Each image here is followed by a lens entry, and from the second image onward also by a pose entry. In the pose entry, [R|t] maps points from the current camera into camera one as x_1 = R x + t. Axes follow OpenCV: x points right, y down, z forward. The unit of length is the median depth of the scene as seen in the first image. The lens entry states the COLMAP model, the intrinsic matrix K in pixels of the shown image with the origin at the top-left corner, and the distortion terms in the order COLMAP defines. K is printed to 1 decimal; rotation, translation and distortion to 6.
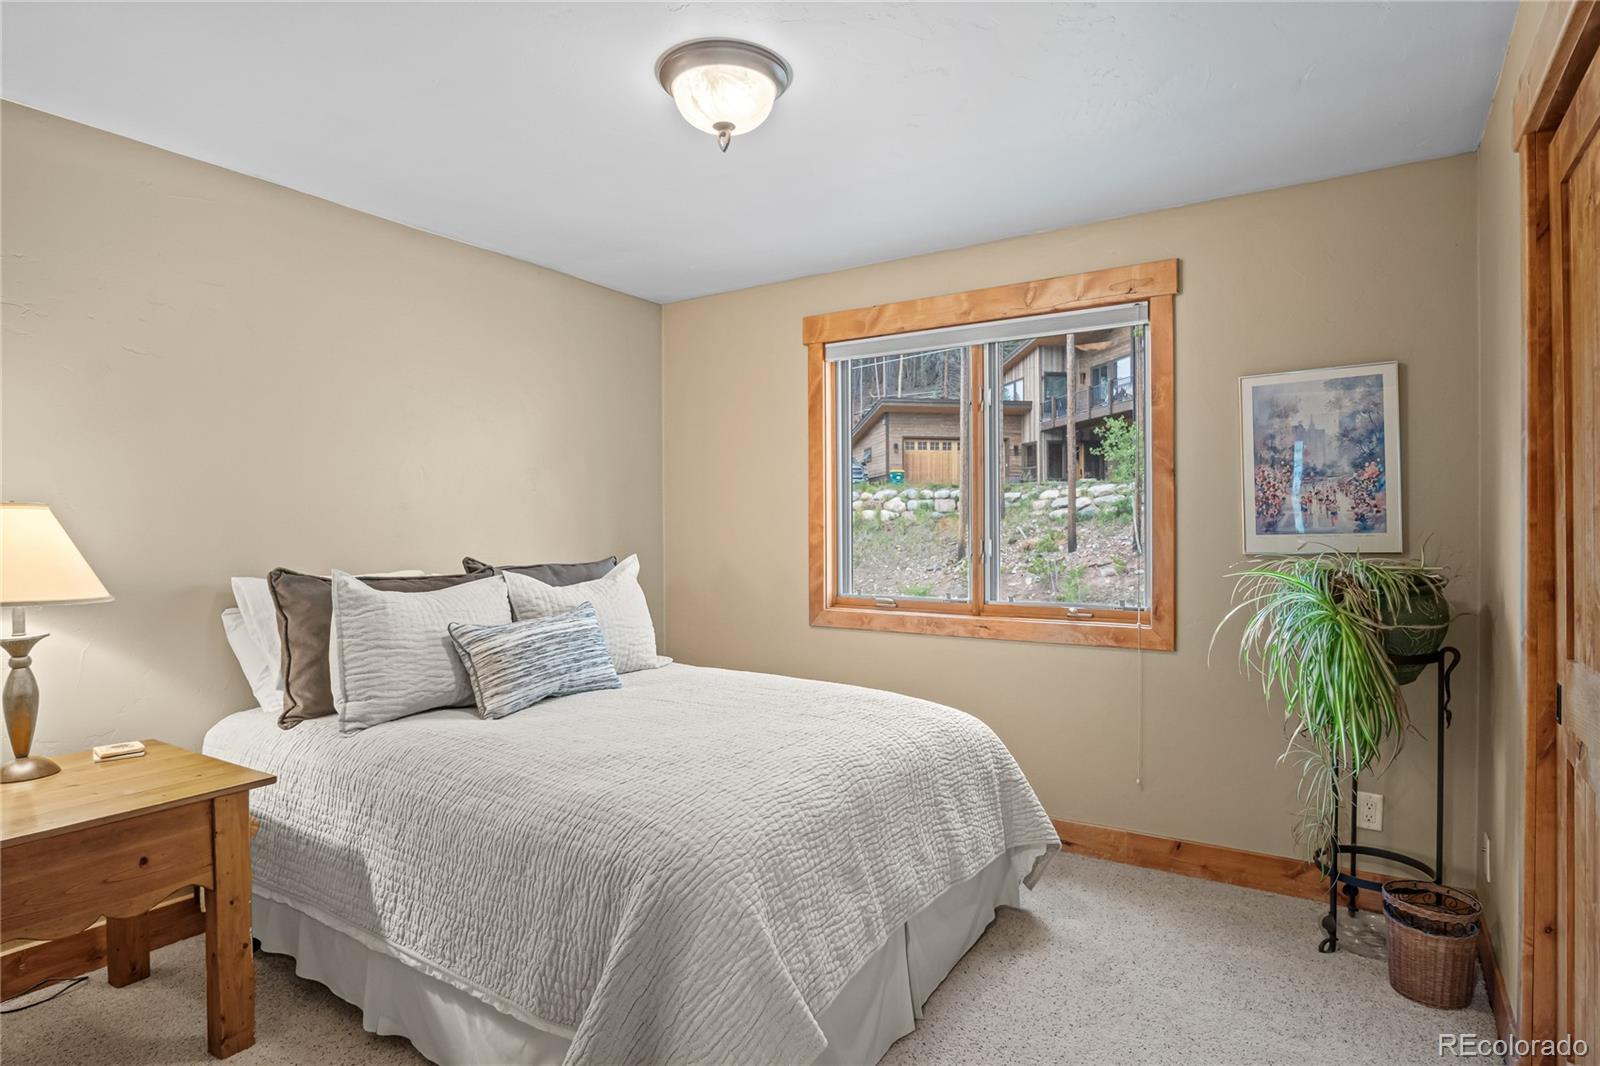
lens RADIAL K [[869.1, 0, 802.3], [0, 869.1, 538.0], [0, 0, 1]] dist [-0.032673, 0.006578]
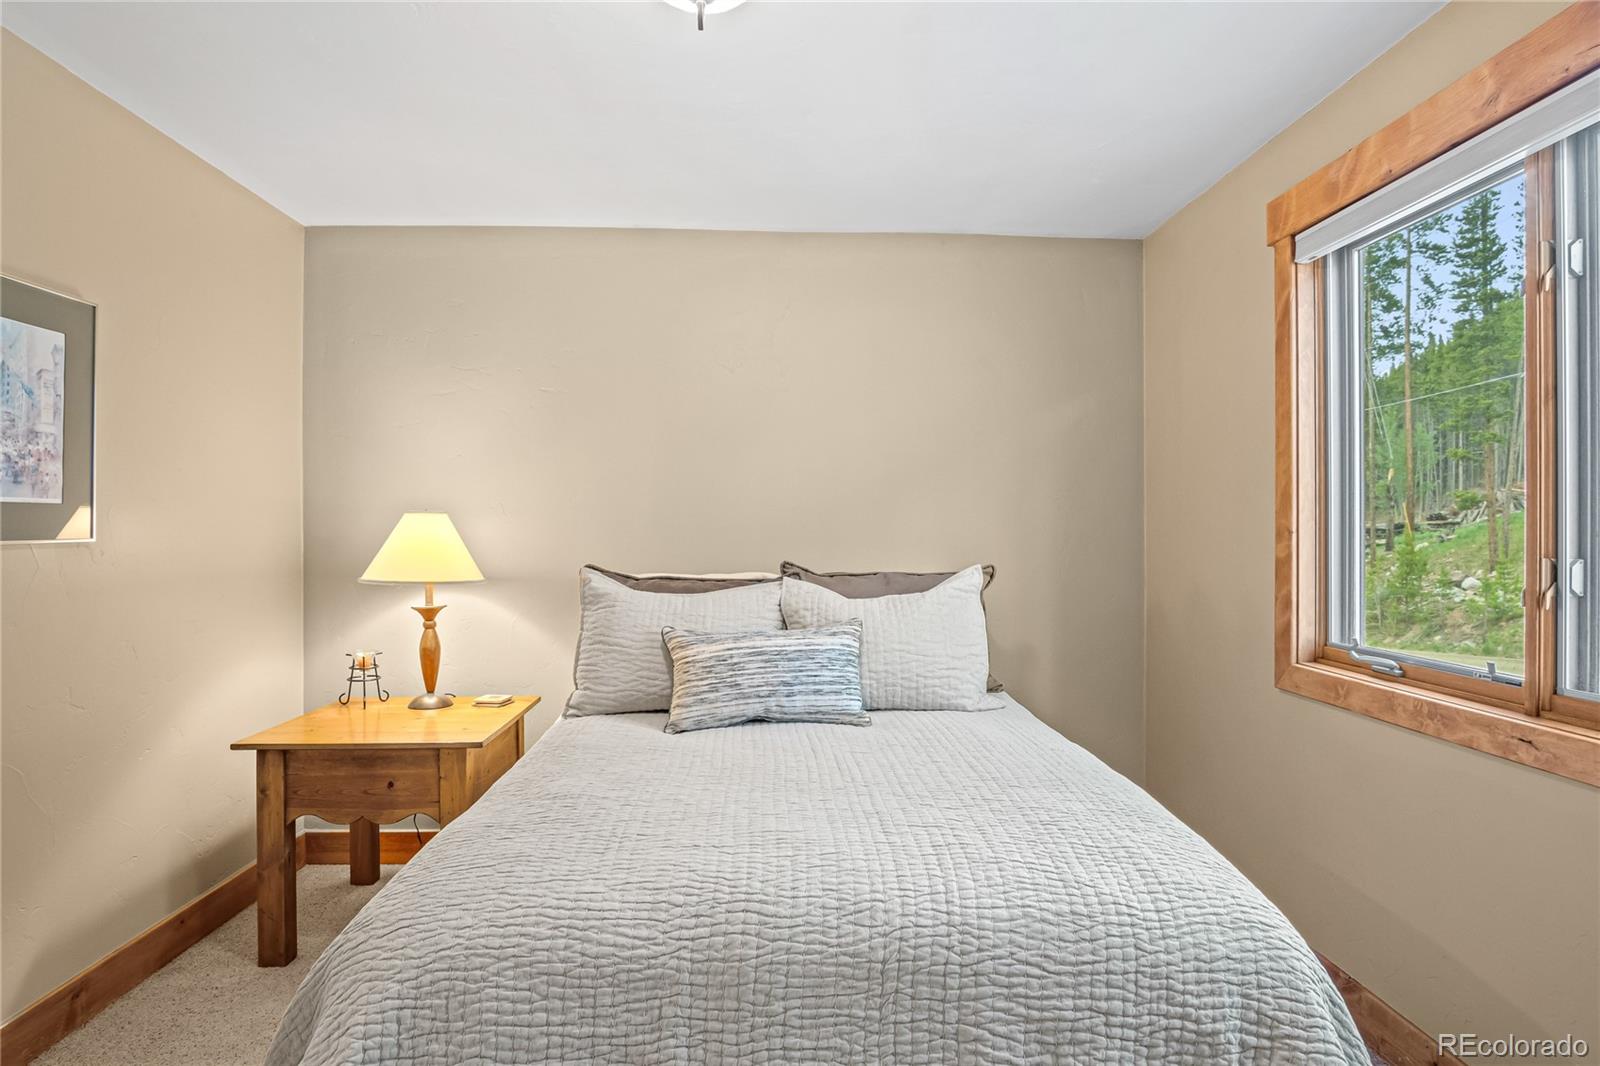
lens RADIAL K [[869.1, 0, 800.4], [0, 869.1, 534.7], [0, 0, 1]] dist [-0.032673, 0.006578]
pose [[0.580293, 0.008034, -0.814368, 0.483468], [-0.012983, 0.999916, 0.000613, -0.009138], [0.814305, 0.010218, 0.580348, 0.540398]]
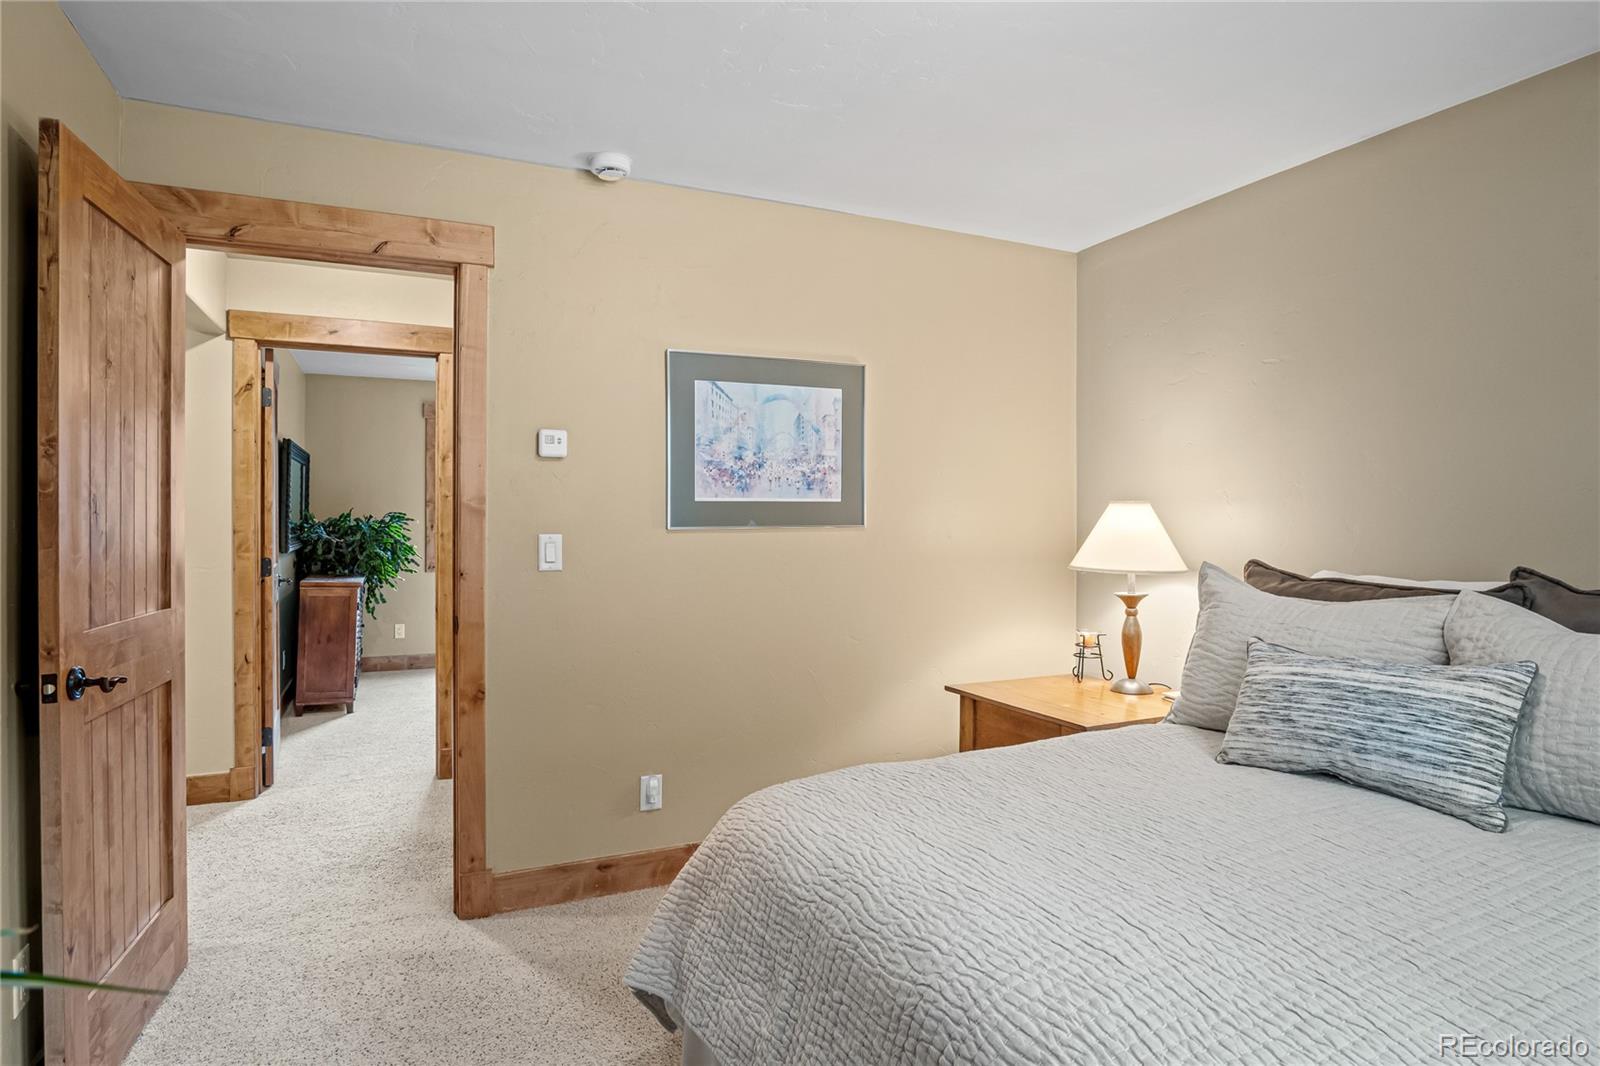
lens RADIAL K [[869.1, 0, 794.9], [0, 869.1, 530.6], [0, 0, 1]] dist [-0.032673, 0.006578]
pose [[-0.538455, 0.012566, -0.842560, 0.501901], [-0.010632, 0.999708, 0.021705, -0.014171], [0.842587, 0.020645, -0.538164, 1.055317]]
